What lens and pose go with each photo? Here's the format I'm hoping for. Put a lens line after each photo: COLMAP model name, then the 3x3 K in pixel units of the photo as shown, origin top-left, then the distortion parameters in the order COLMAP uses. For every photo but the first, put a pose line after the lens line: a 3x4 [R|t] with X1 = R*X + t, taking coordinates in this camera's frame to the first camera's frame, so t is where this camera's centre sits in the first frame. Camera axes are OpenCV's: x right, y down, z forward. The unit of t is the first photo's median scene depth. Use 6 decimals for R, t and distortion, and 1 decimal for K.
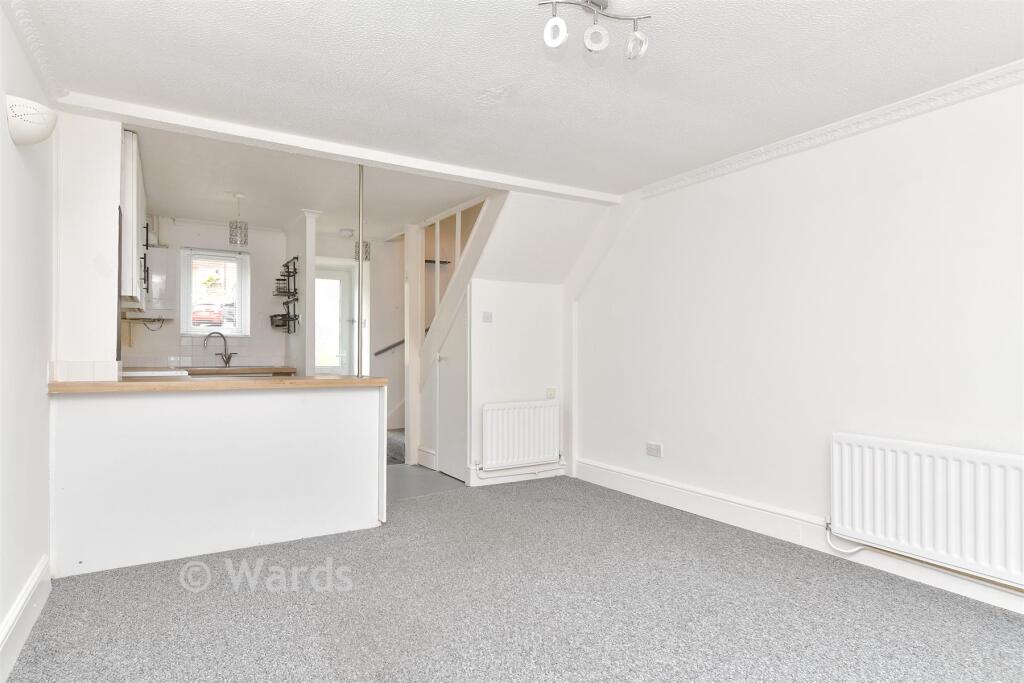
lens RADIAL K [[589.4, 0, 511.9], [0, 589.4, 343.1], [0, 0, 1]] dist [-0.000814, 0.000395]
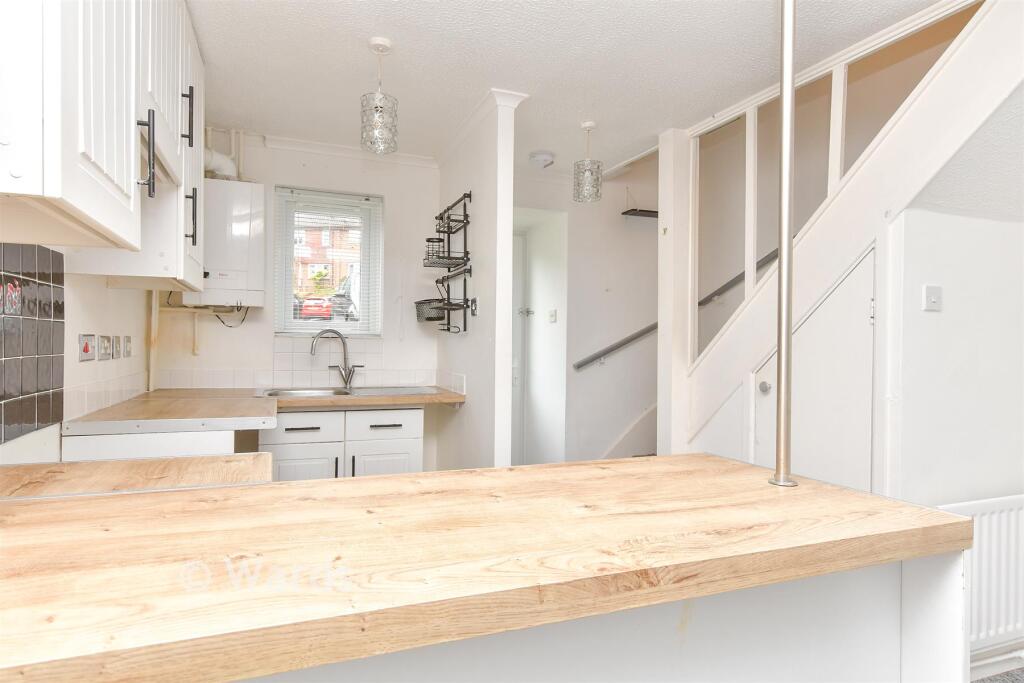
lens RADIAL K [[589.4, 0, 511.2], [0, 589.4, 342.2], [0, 0, 1]] dist [-0.000814, 0.000395]
pose [[0.987515, 0.008917, -0.157271, -0.227233], [-0.007830, 0.999941, 0.007529, -0.011674], [0.157329, -0.006204, 0.987527, 0.440640]]
